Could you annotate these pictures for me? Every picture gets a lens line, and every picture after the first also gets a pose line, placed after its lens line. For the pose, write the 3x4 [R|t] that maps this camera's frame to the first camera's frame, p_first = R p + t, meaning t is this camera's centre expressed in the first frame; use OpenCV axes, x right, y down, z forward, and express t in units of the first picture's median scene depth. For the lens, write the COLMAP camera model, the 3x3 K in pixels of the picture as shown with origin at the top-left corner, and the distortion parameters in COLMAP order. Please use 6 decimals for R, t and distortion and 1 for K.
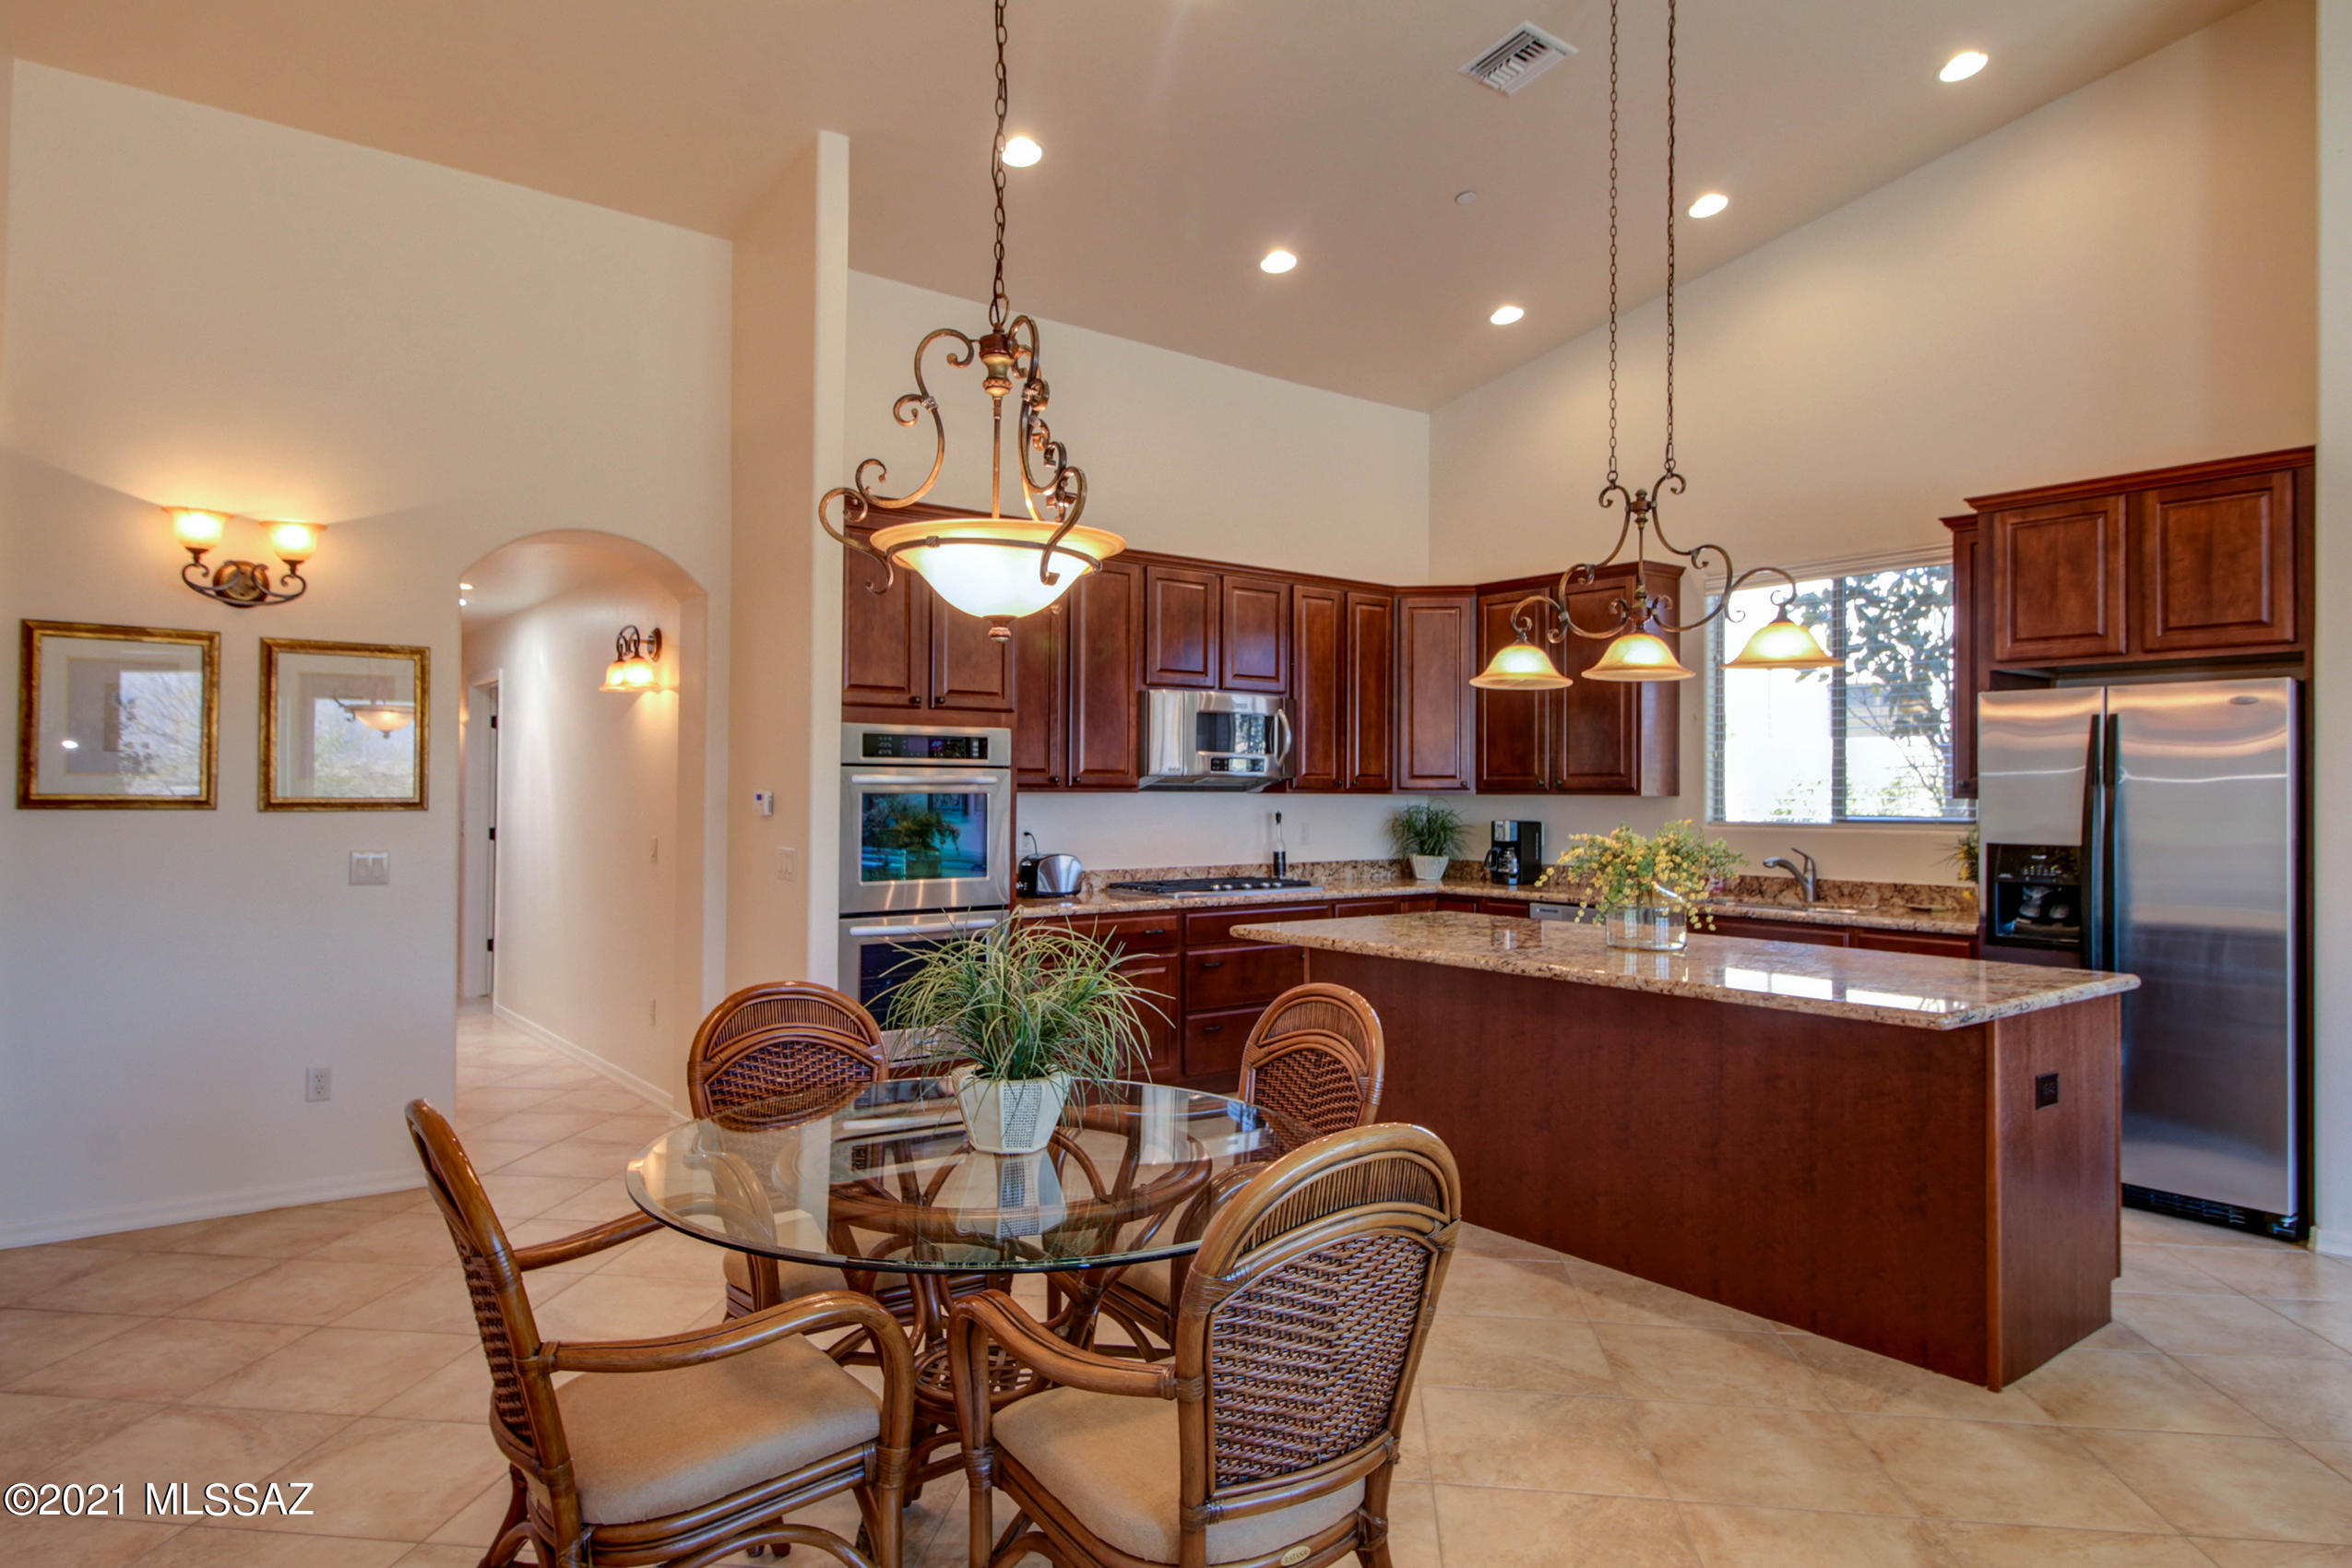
lens RADIAL K [[1396.6, 0, 1178.5], [0, 1396.6, 776.4], [0, 0, 1]] dist [0.001396, -0.000315]
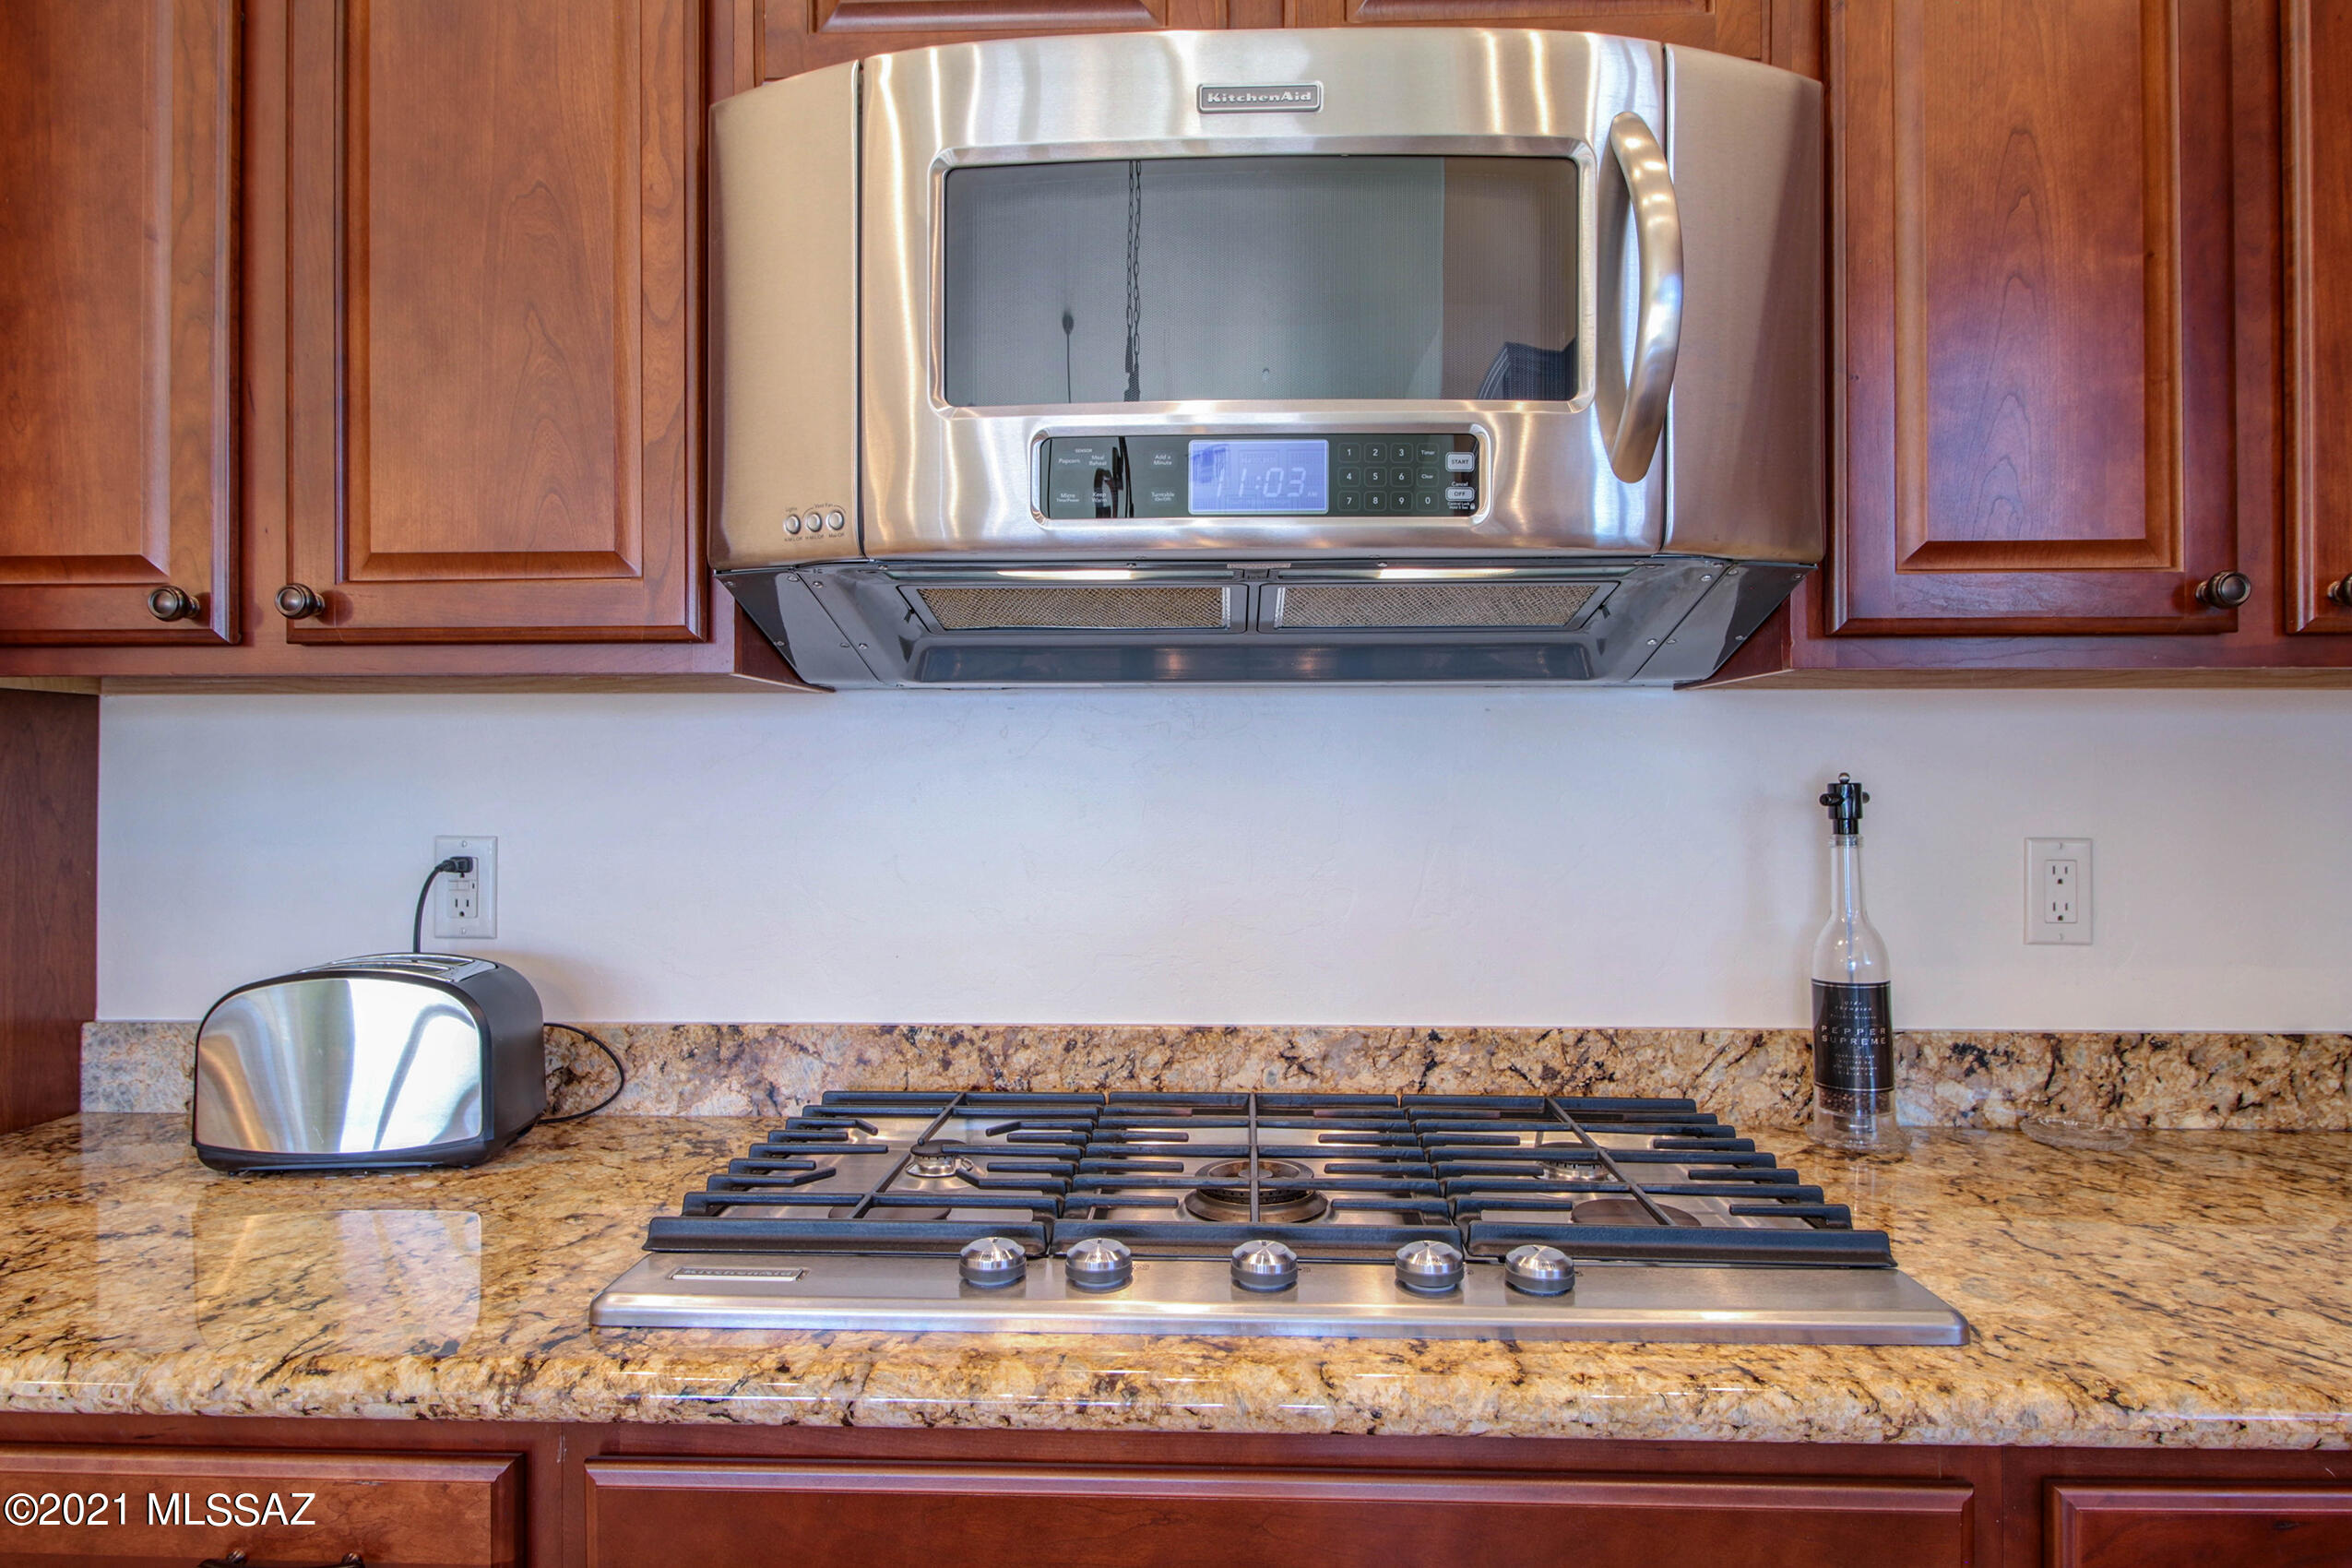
lens RADIAL K [[1396.6, 0, 1156.3], [0, 1396.6, 766.9], [0, 0, 1]] dist [0.001396, -0.000315]
pose [[0.765140, -0.007836, -0.643816, 0.181180], [0.011278, 0.999936, 0.001232, 0.033063], [0.643765, -0.008204, 0.765179, 1.154597]]
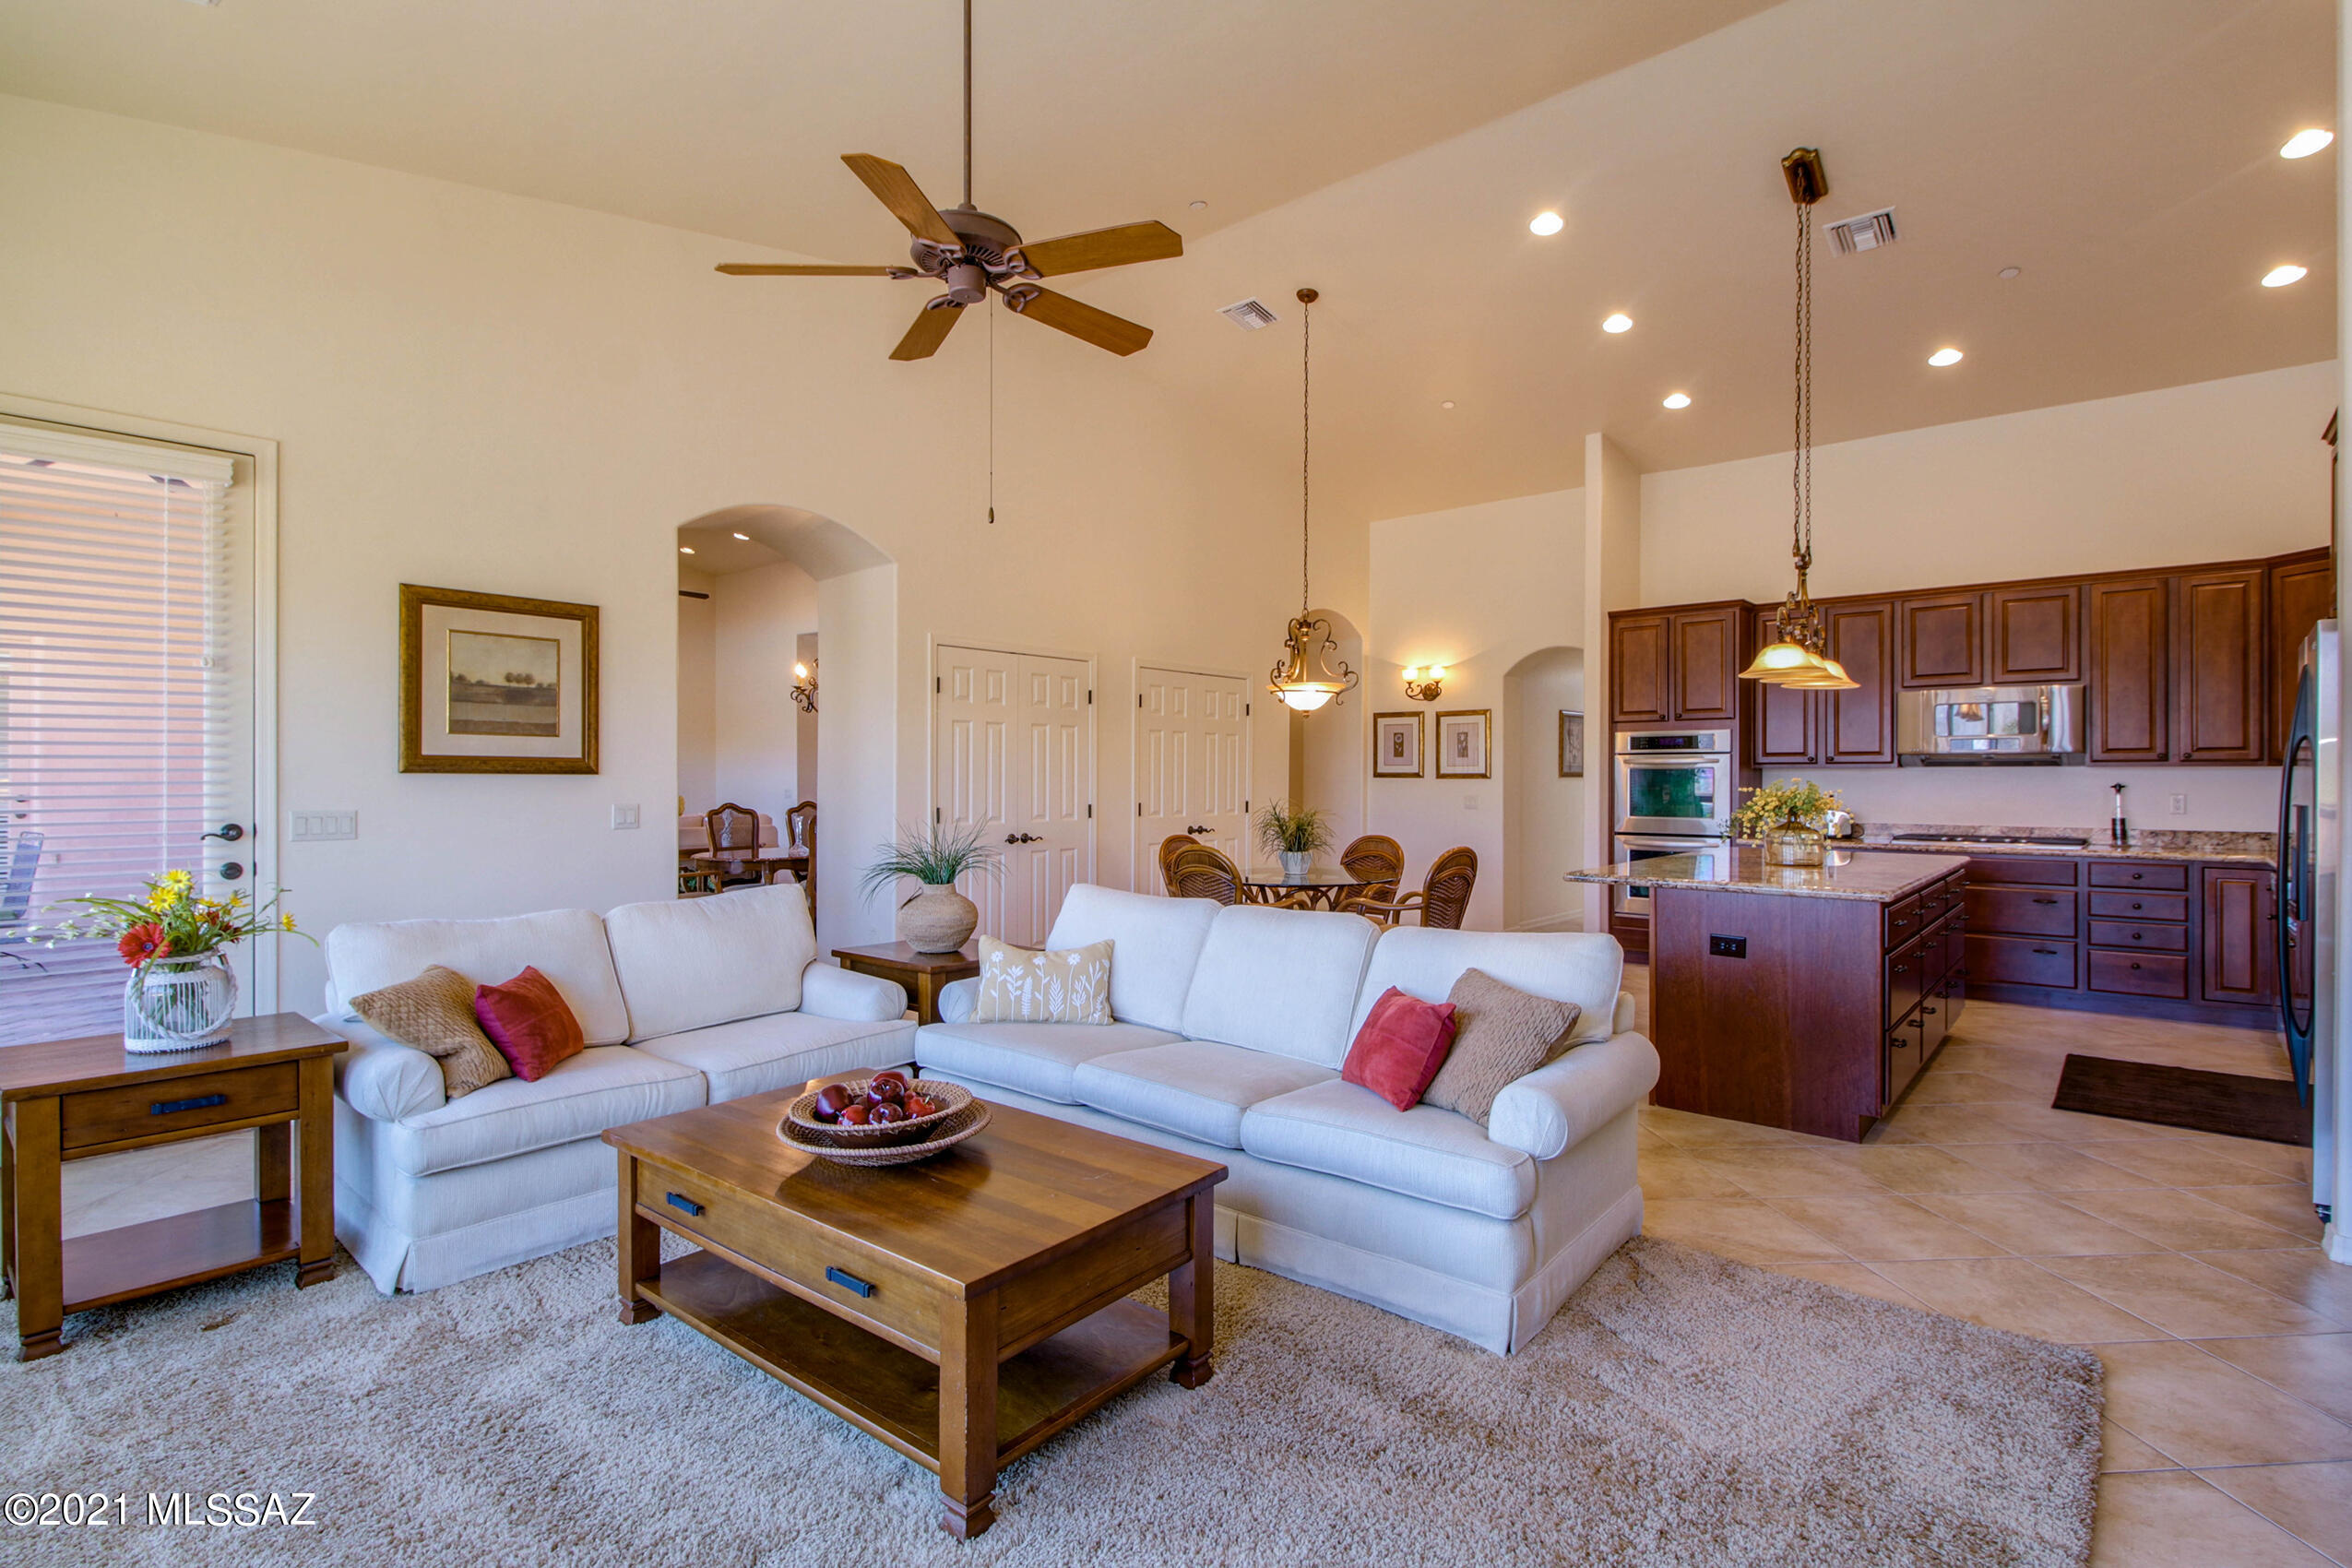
lens RADIAL K [[1128.8, 0, 1189.2], [0, 1128.8, 781.4], [0, 0, 1]] dist [0.004760, -0.002224]
pose [[0.210539, -0.005129, -0.977572, 1.185163], [0.008709, 0.999956, -0.003370, 0.030148], [0.977547, -0.007804, 0.210574, 0.107600]]
